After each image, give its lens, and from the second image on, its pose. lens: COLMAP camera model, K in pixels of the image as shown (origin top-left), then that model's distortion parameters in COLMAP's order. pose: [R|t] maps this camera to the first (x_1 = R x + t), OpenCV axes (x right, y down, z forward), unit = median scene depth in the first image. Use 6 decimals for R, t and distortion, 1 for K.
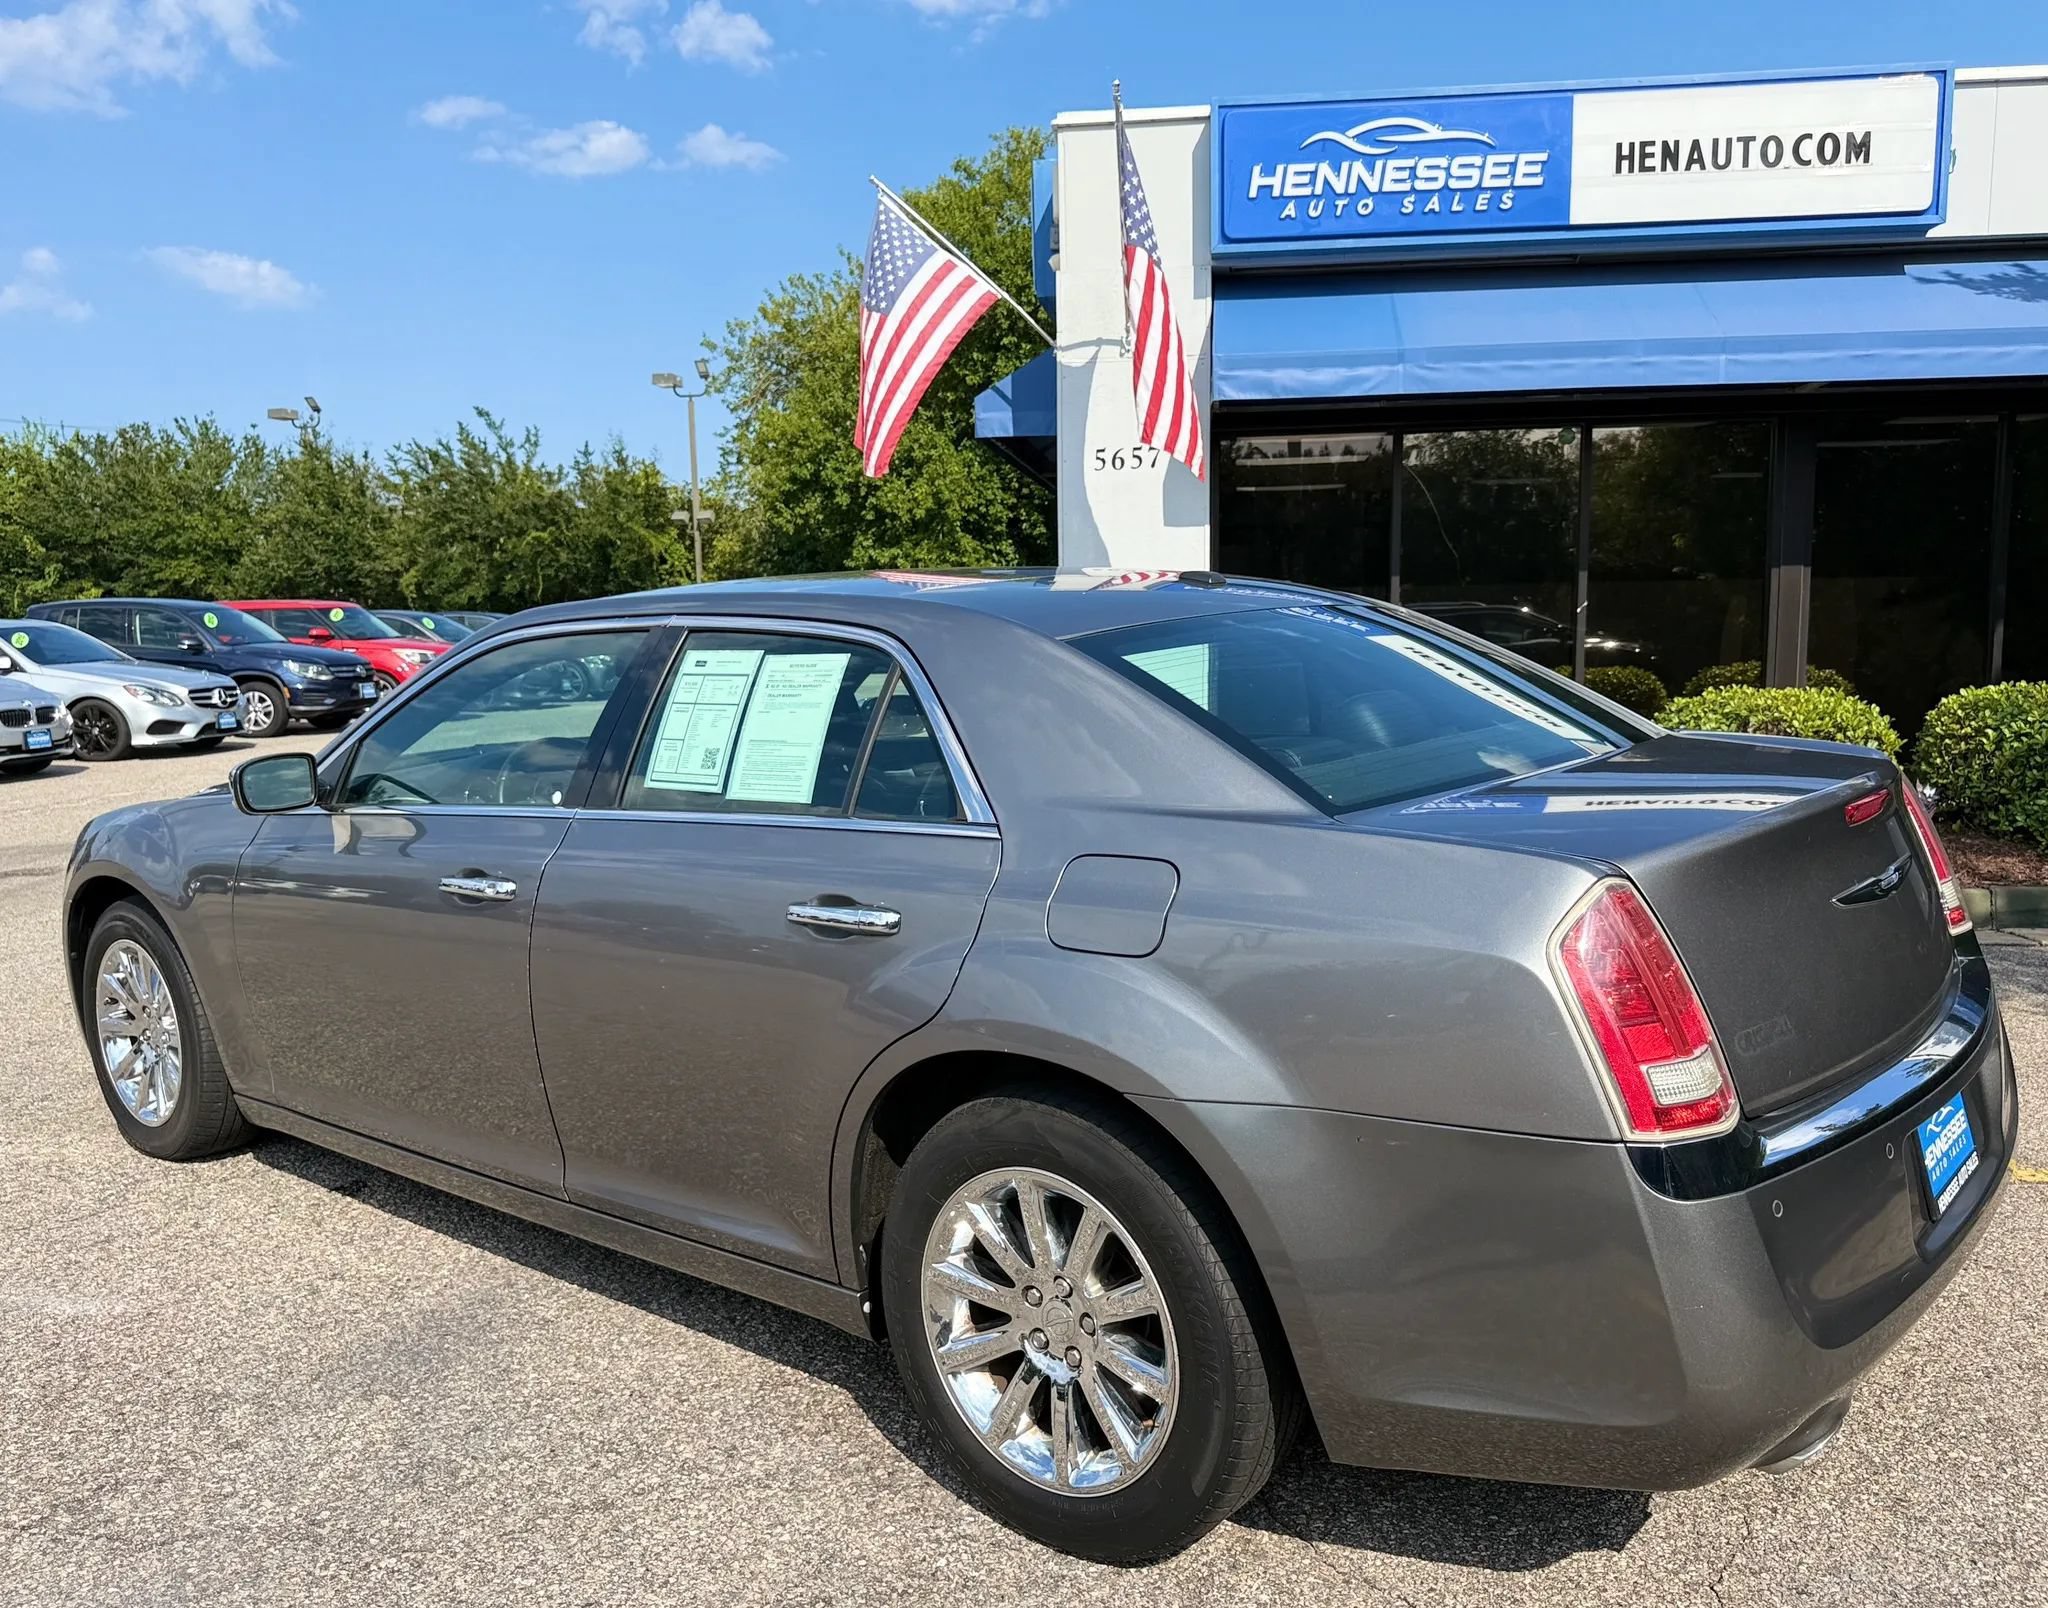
lens RADIAL K [[1721.4, 0, 1034.6], [0, 1721.4, 864.3], [0, 0, 1]] dist [0.013706, -0.016782]
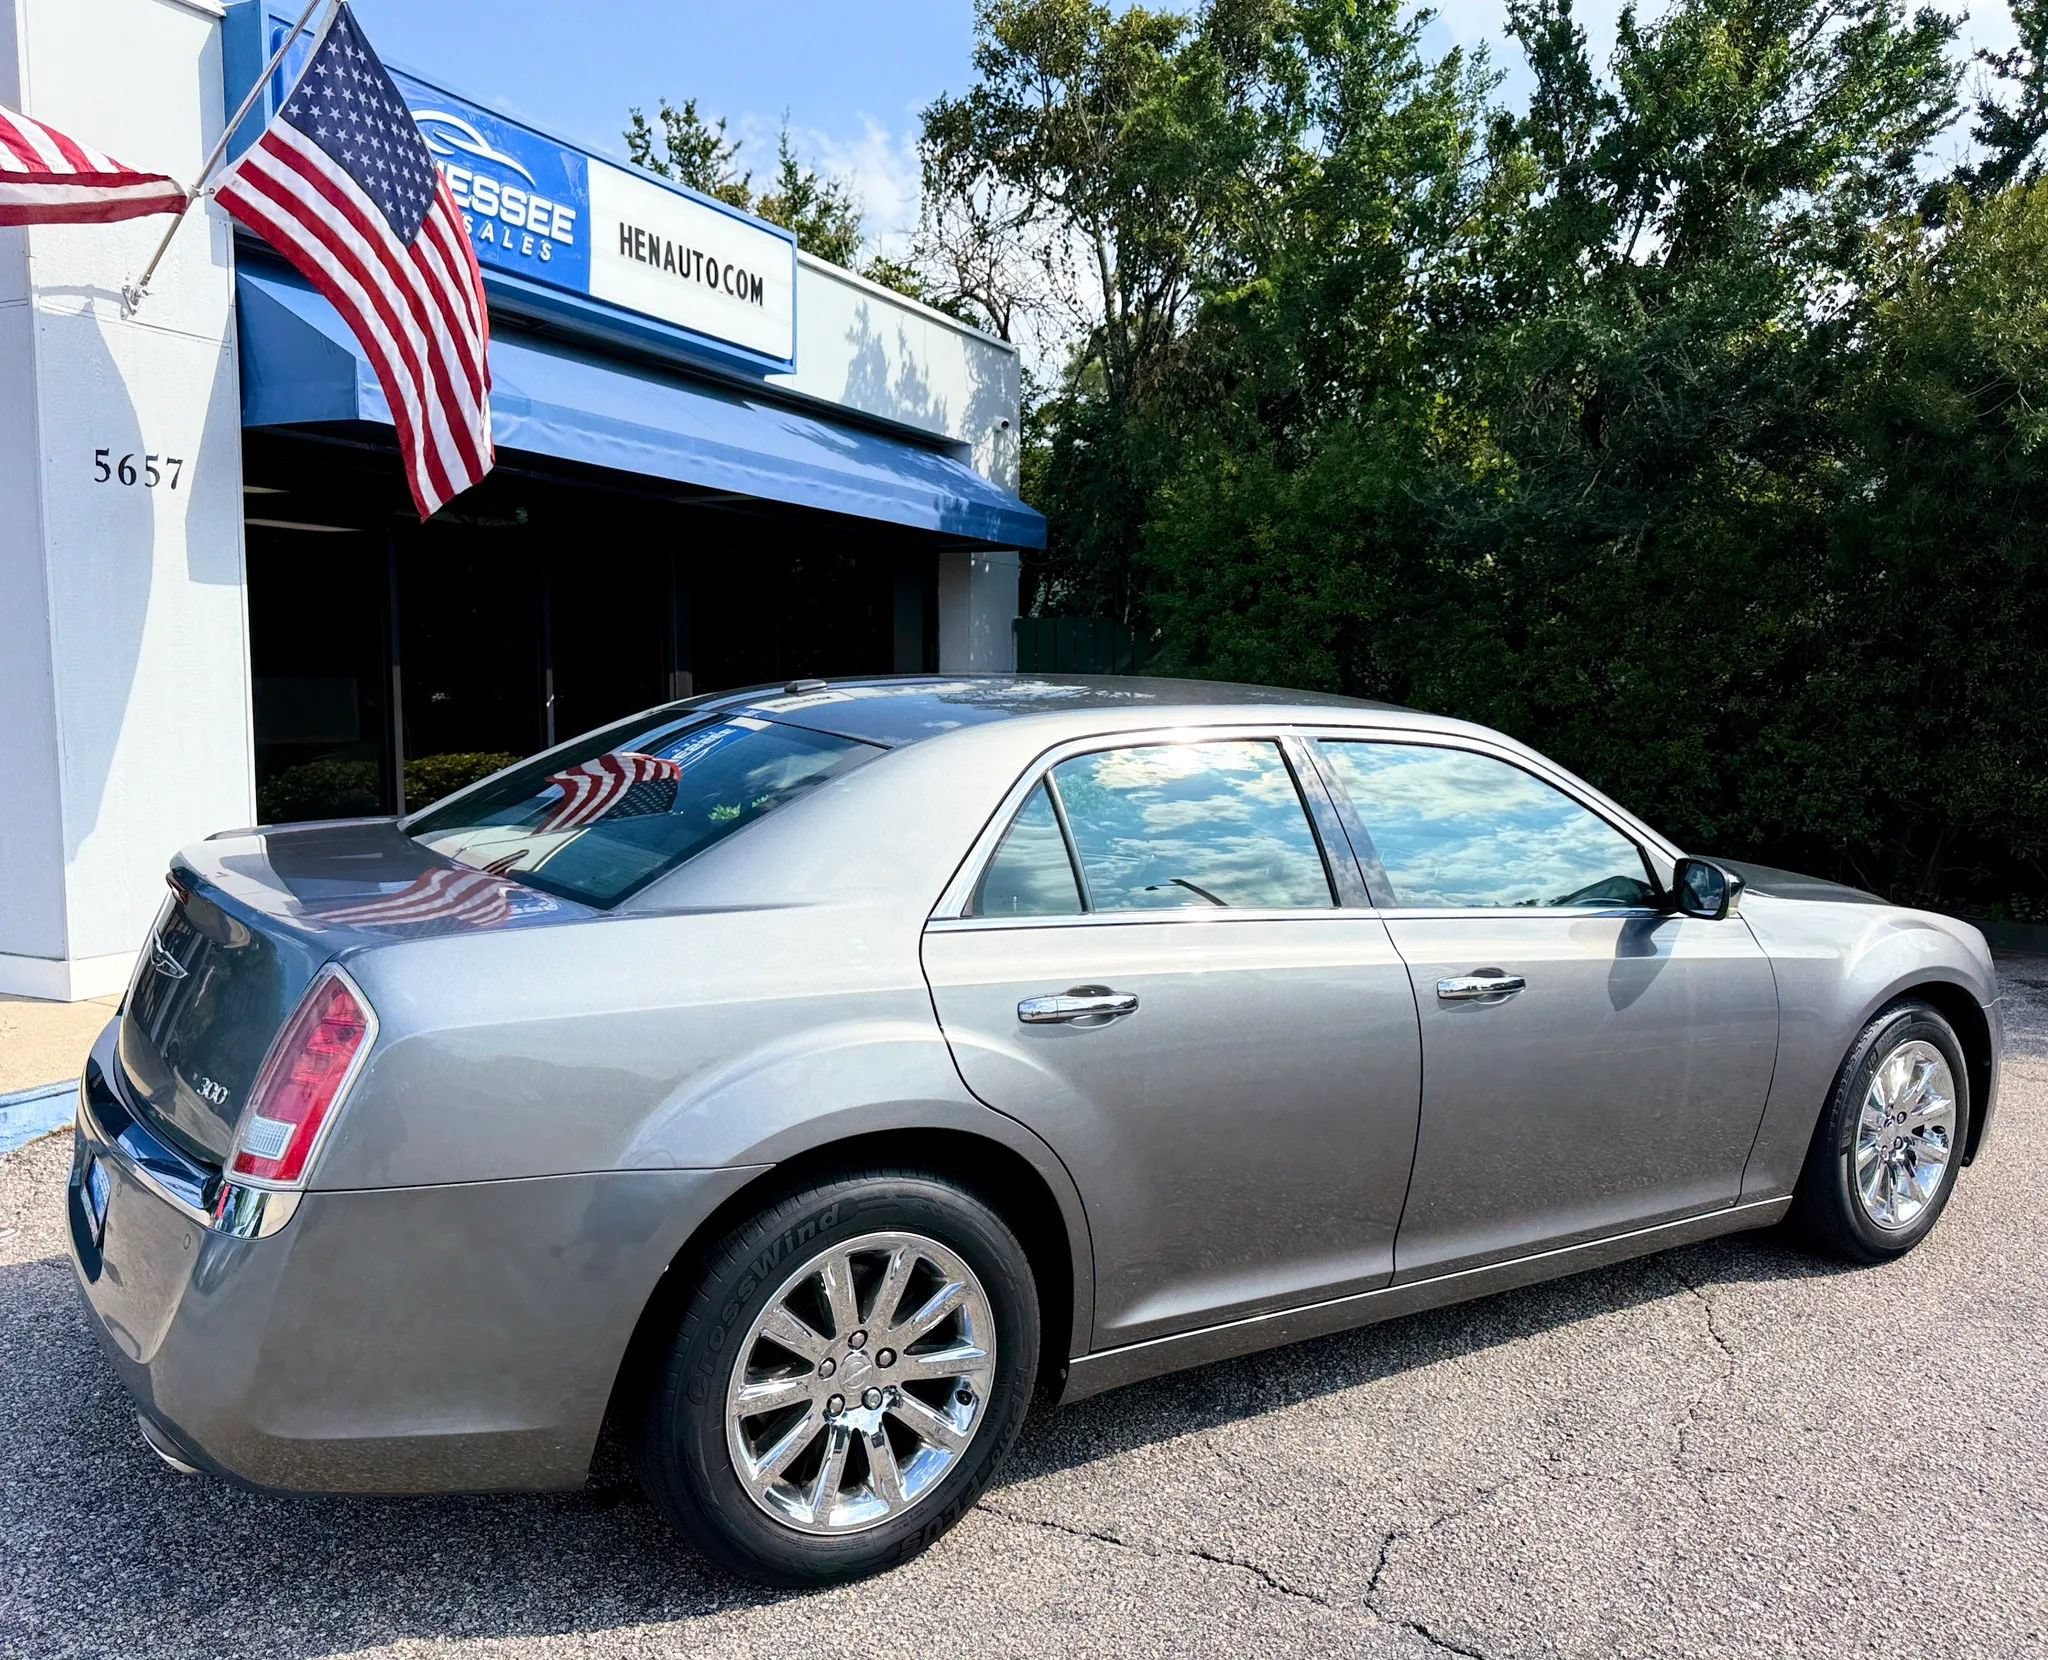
lens RADIAL K [[1680.5, 0, 1050.1], [0, 1680.5, 858.8], [0, 0, 1]] dist [0.141747, -0.314793]
pose [[0.301016, -0.081623, 0.950120, -0.507469], [0.118213, 0.991839, 0.047756, -0.081840], [-0.946264, 0.097941, 0.308208, 0.502575]]
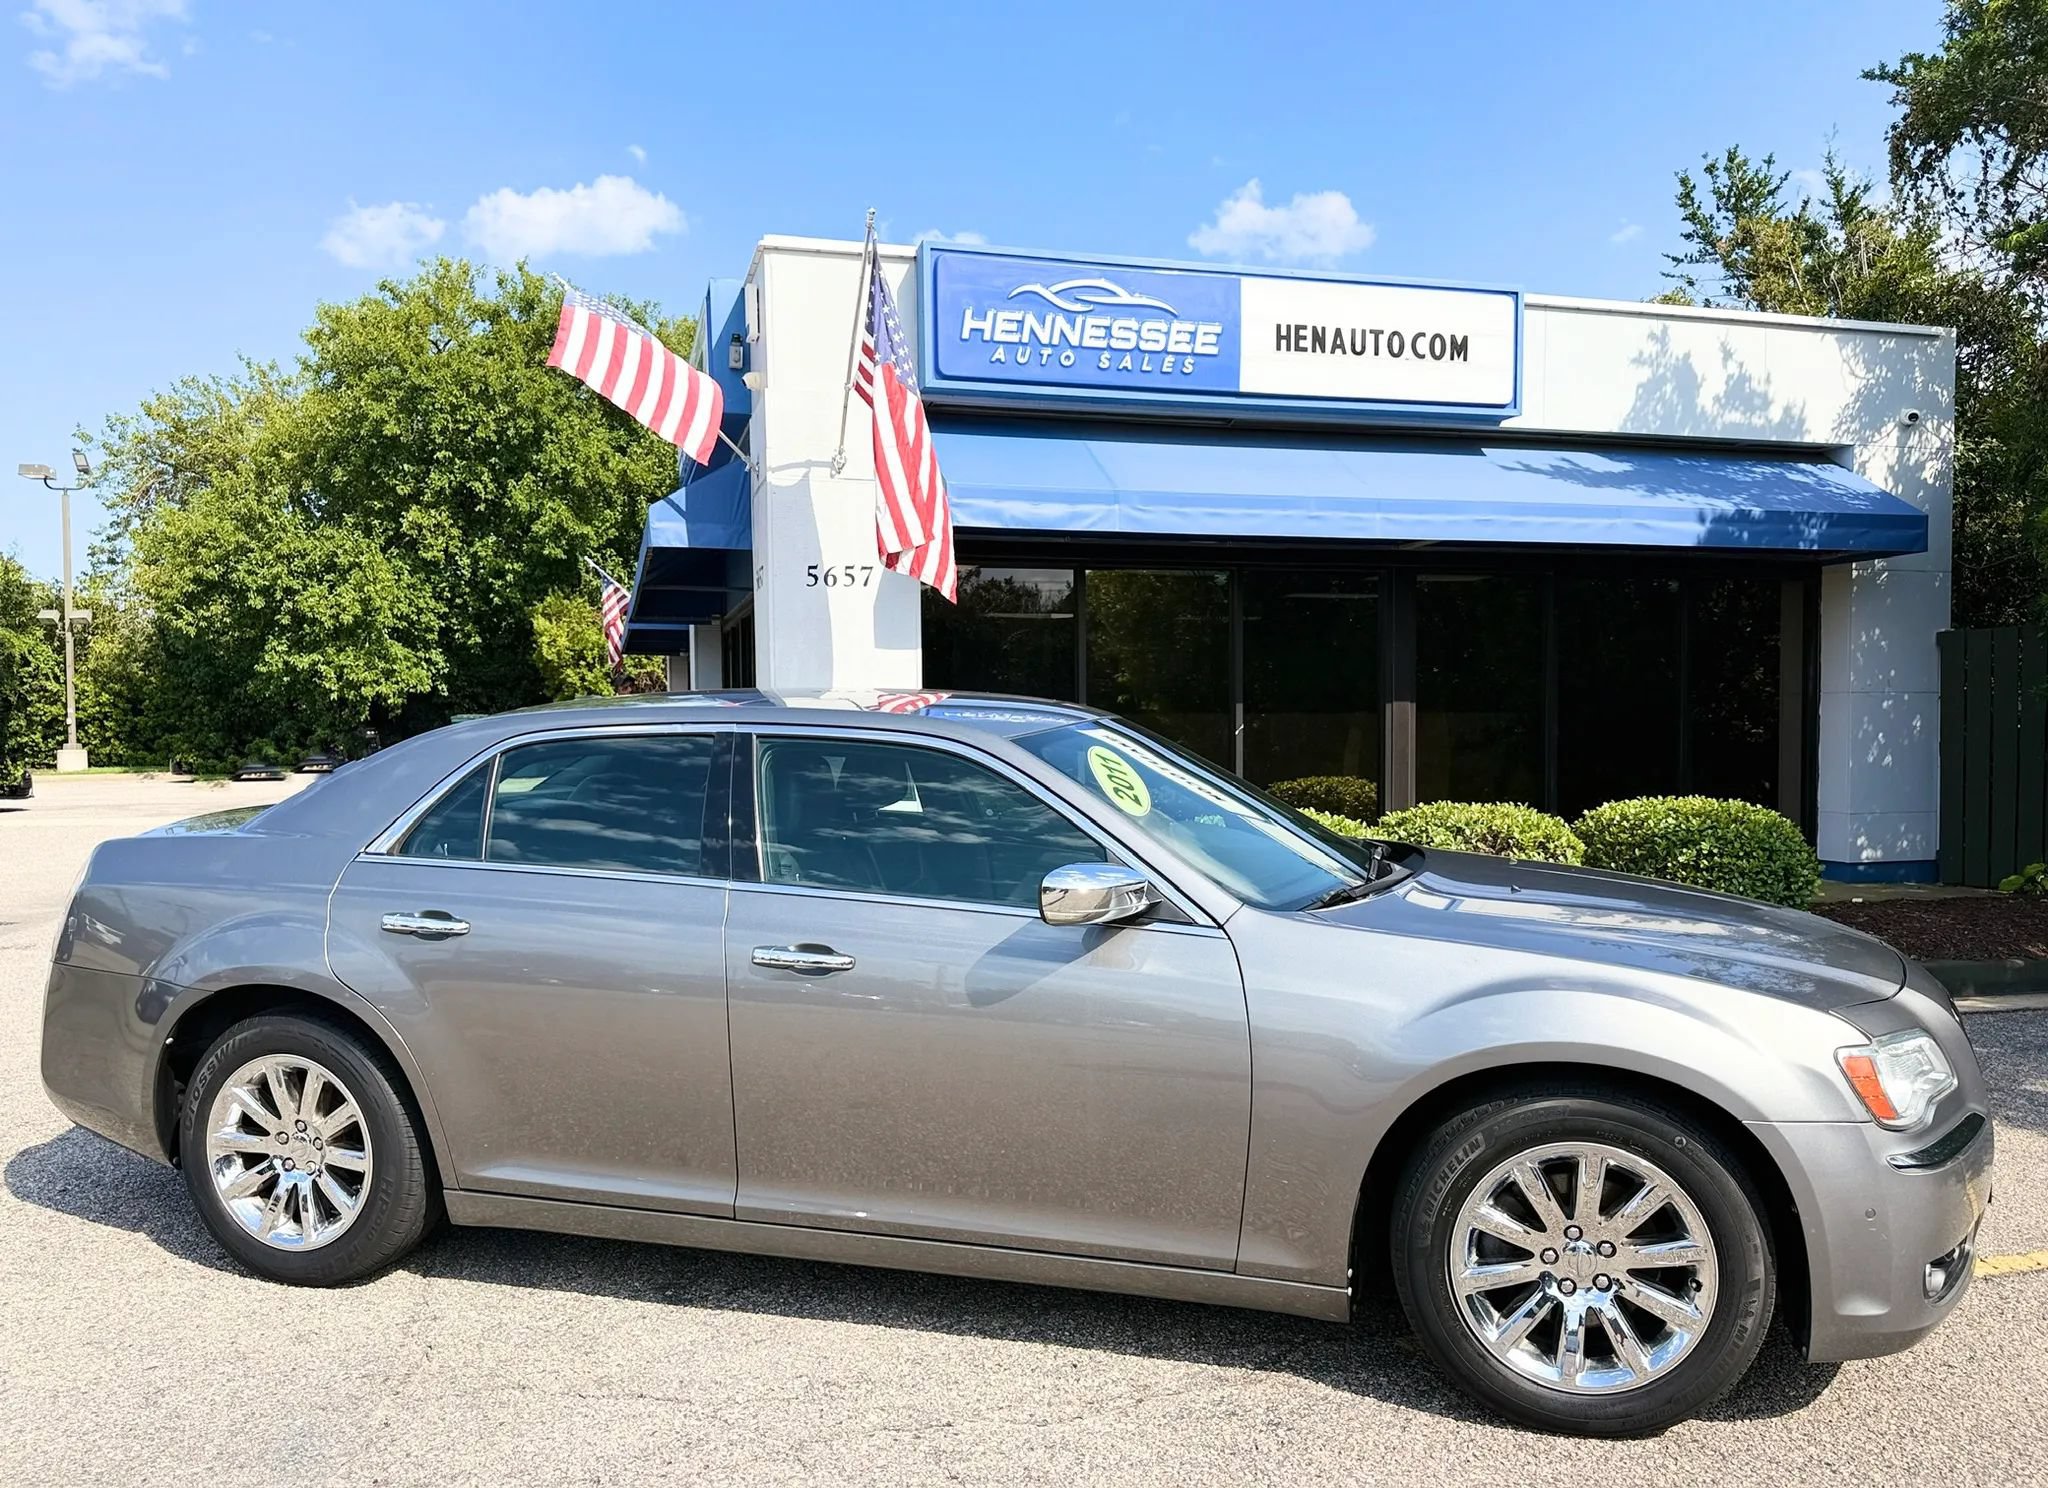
lens RADIAL K [[1566.2, 0, 1045.8], [0, 1566.2, 778.7], [0, 0, 1]] dist [0.145008, -0.317570]
pose [[0.923129, -0.005026, 0.384457, -0.198542], [0.046957, 0.993903, -0.099757, -0.024075], [-0.381611, 0.110142, 0.917737, 0.132601]]
